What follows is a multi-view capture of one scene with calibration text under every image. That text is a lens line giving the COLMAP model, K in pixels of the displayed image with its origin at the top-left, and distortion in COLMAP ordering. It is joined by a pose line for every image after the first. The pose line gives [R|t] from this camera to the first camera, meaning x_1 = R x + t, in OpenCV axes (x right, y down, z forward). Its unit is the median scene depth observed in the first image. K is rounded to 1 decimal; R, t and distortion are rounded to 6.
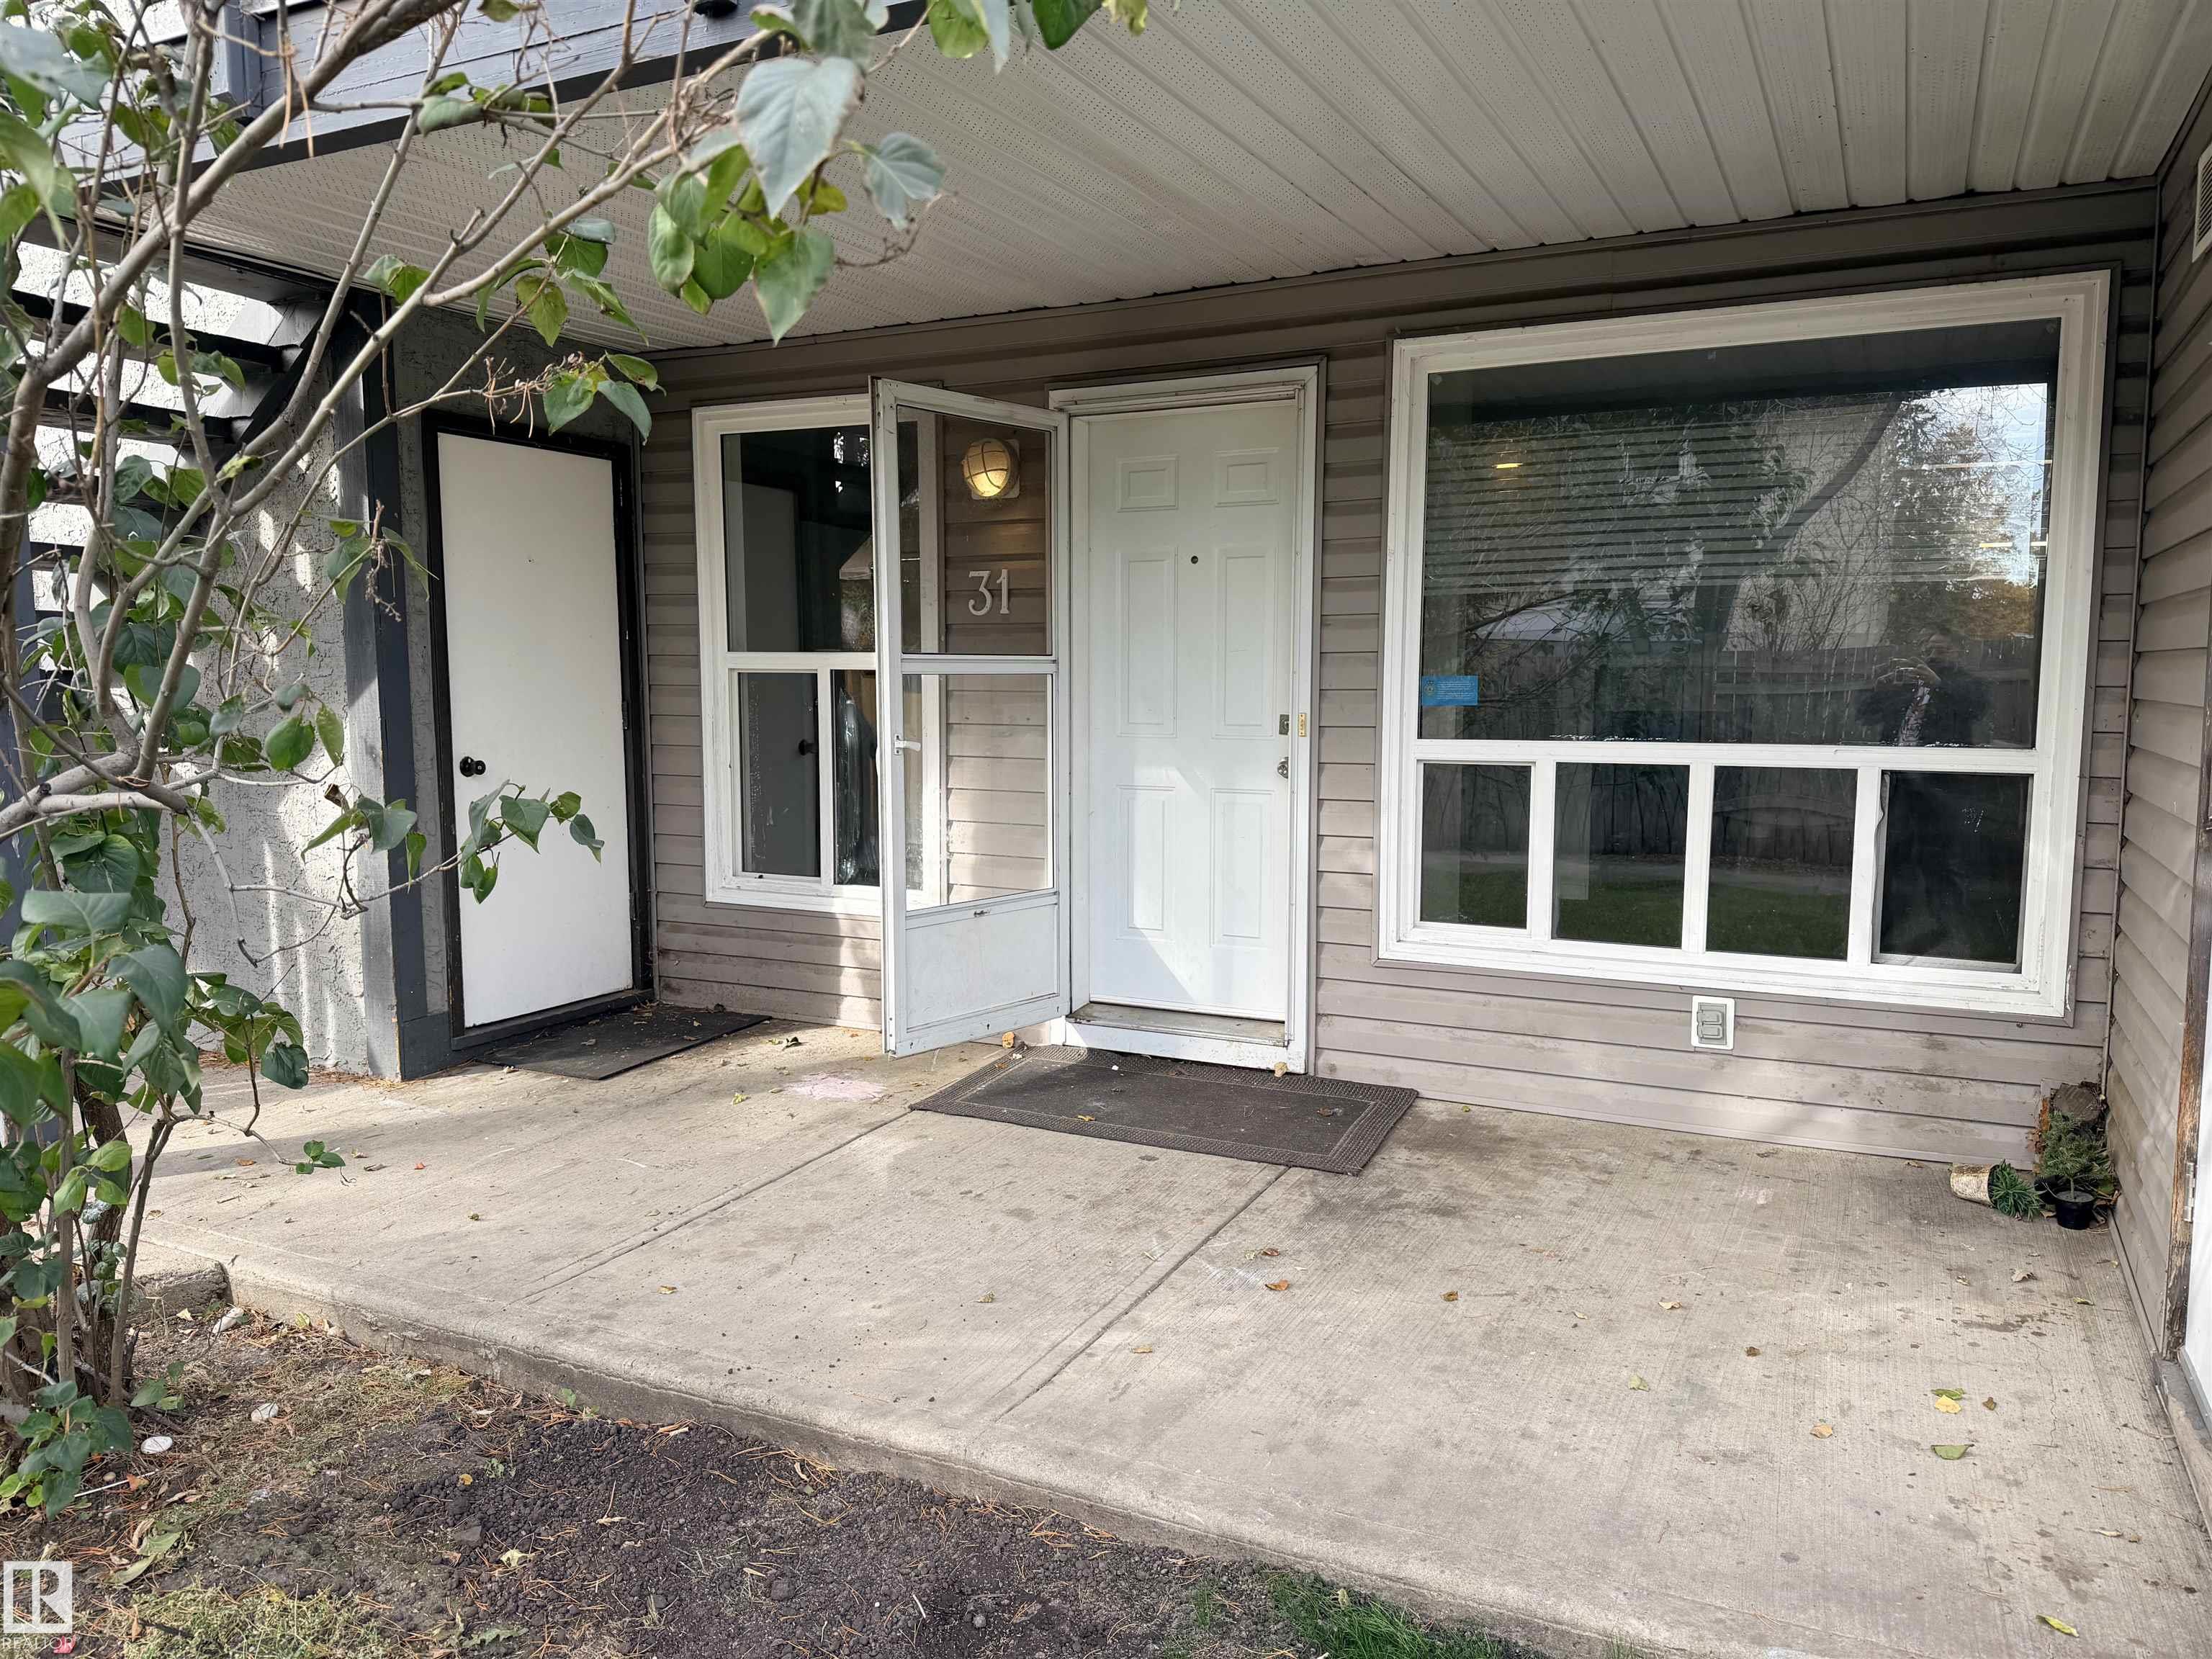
lens RADIAL K [[1583.1, 0, 1106.0], [0, 1583.1, 829.5], [0, 0, 1]] dist [0.109019, -0.001528]
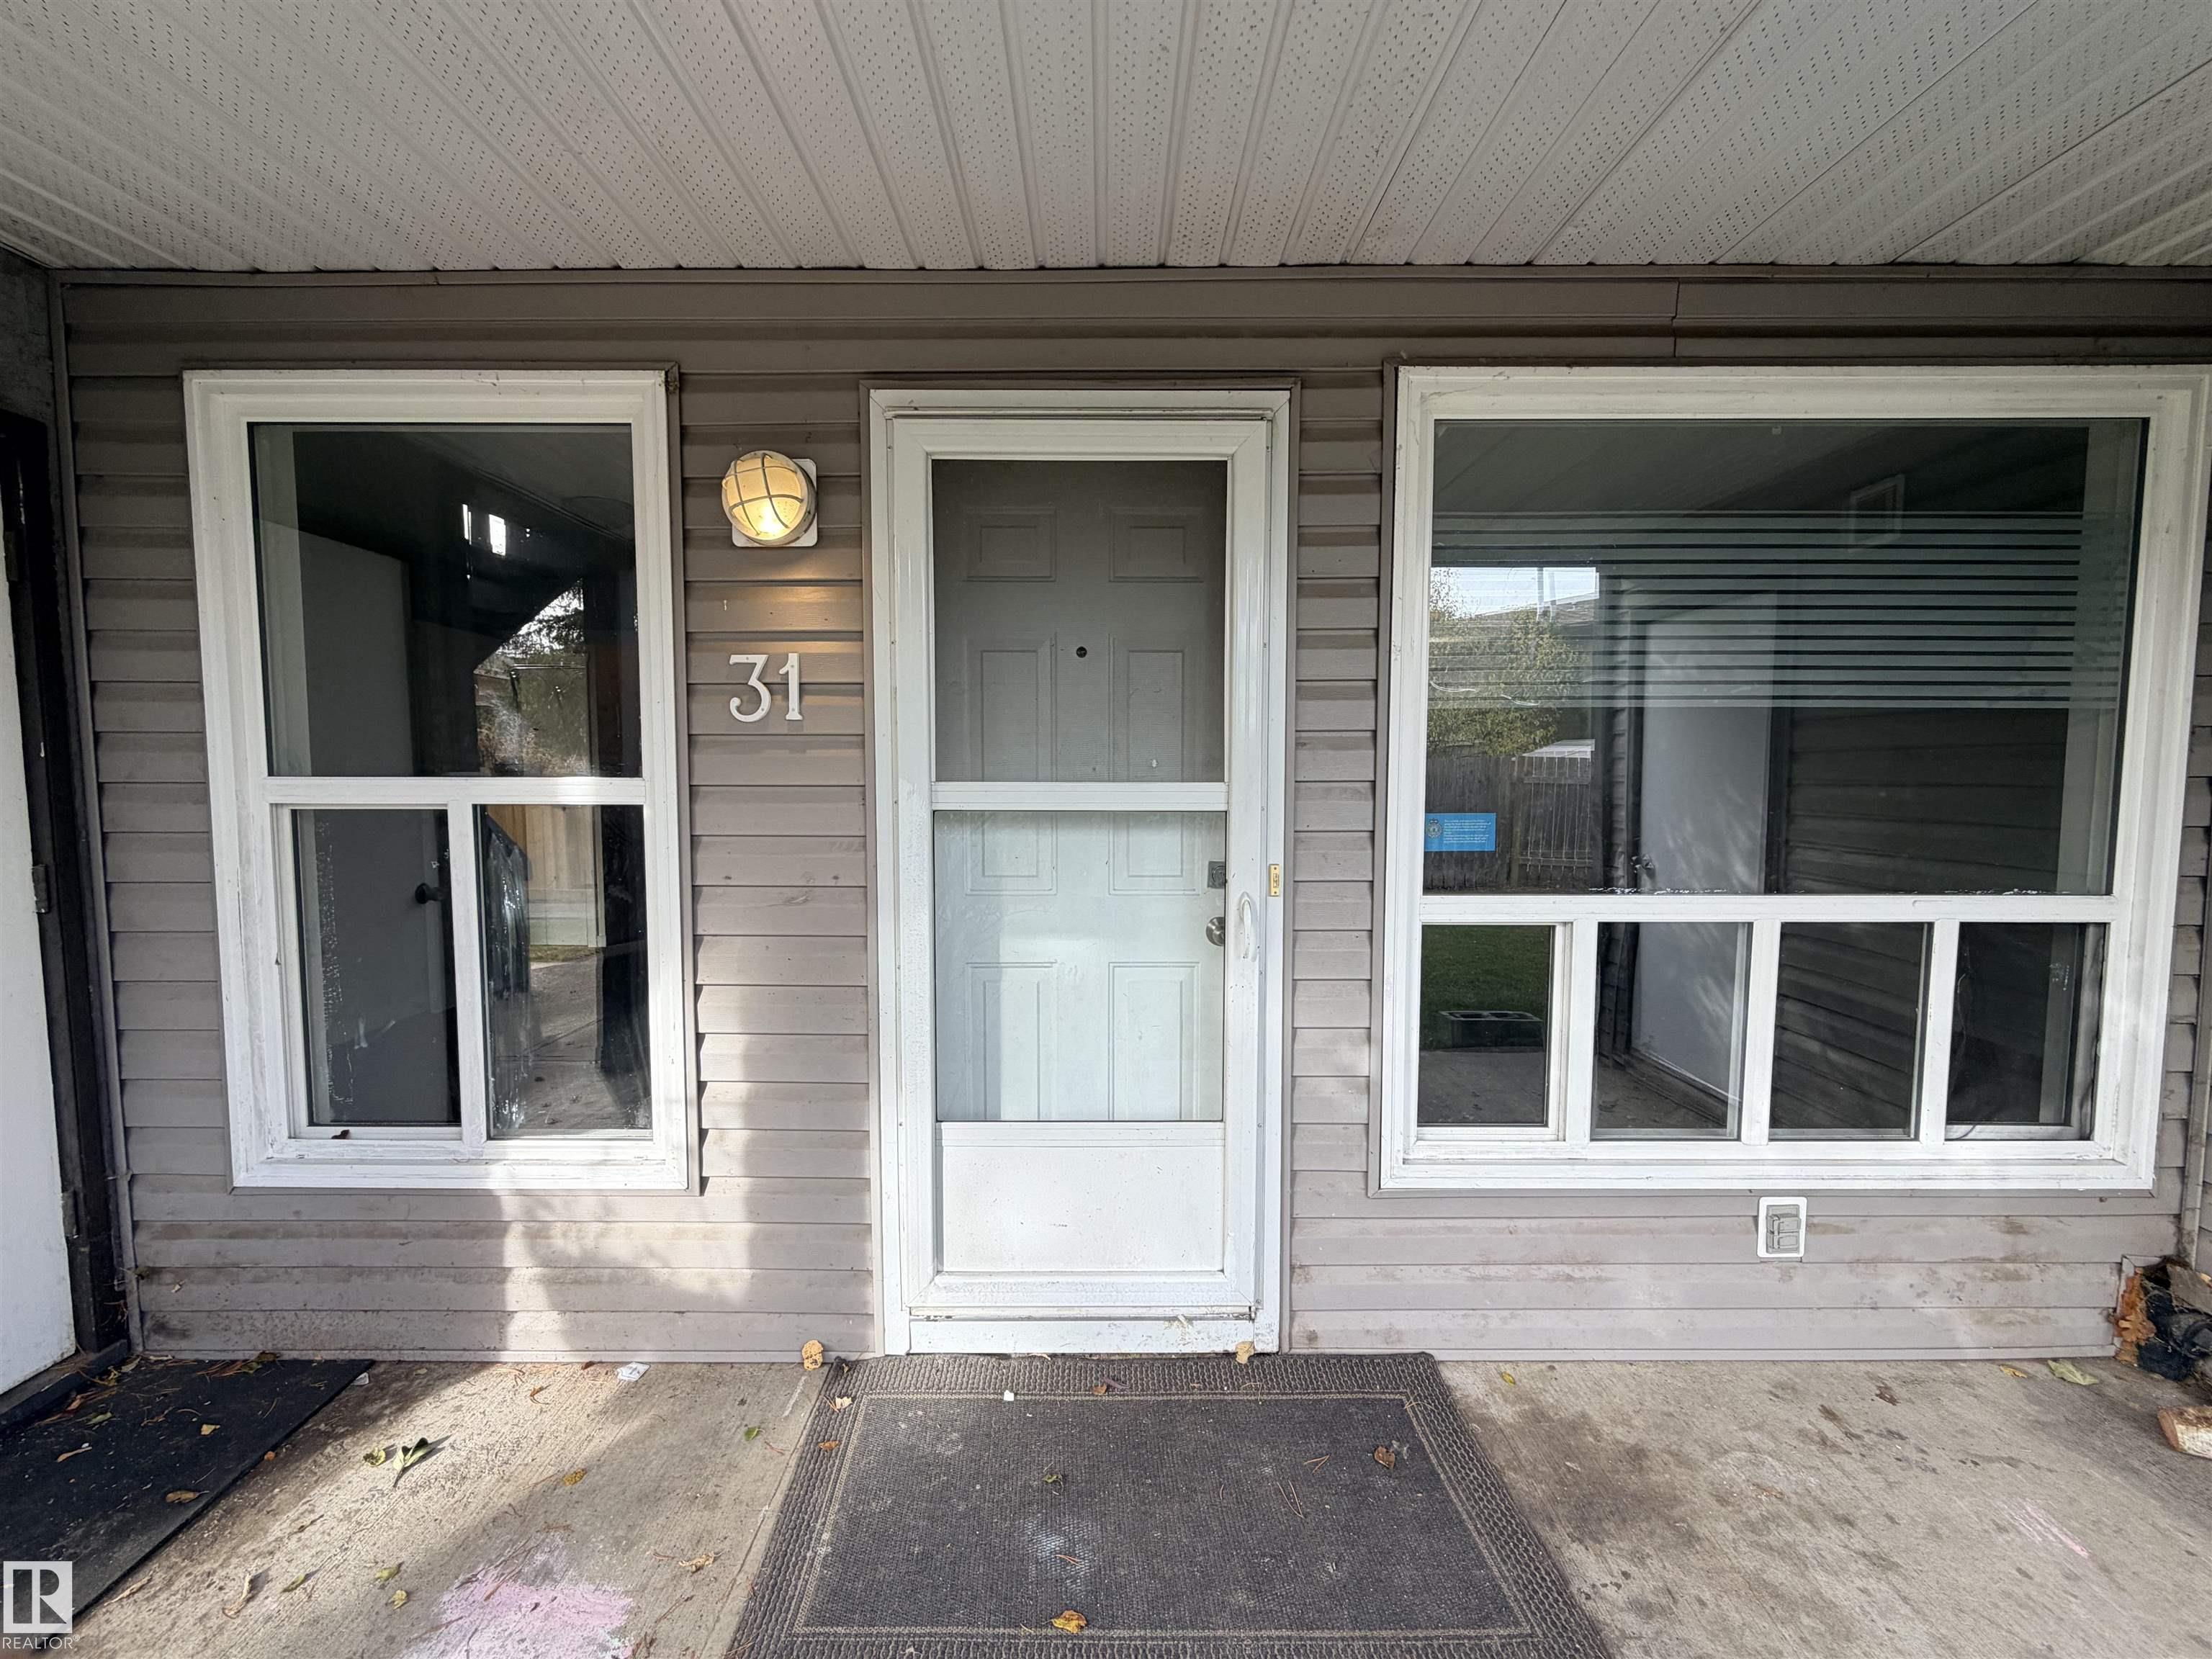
lens RADIAL K [[890.6, 0, 1101.9], [0, 890.6, 824.1], [0, 0, 1]] dist [0.000417, -0.000146]
pose [[0.893914, -0.030618, 0.447192, -0.117787], [0.045242, 0.998733, -0.022055, -0.080043], [-0.445950, 0.039947, 0.894166, 0.621924]]
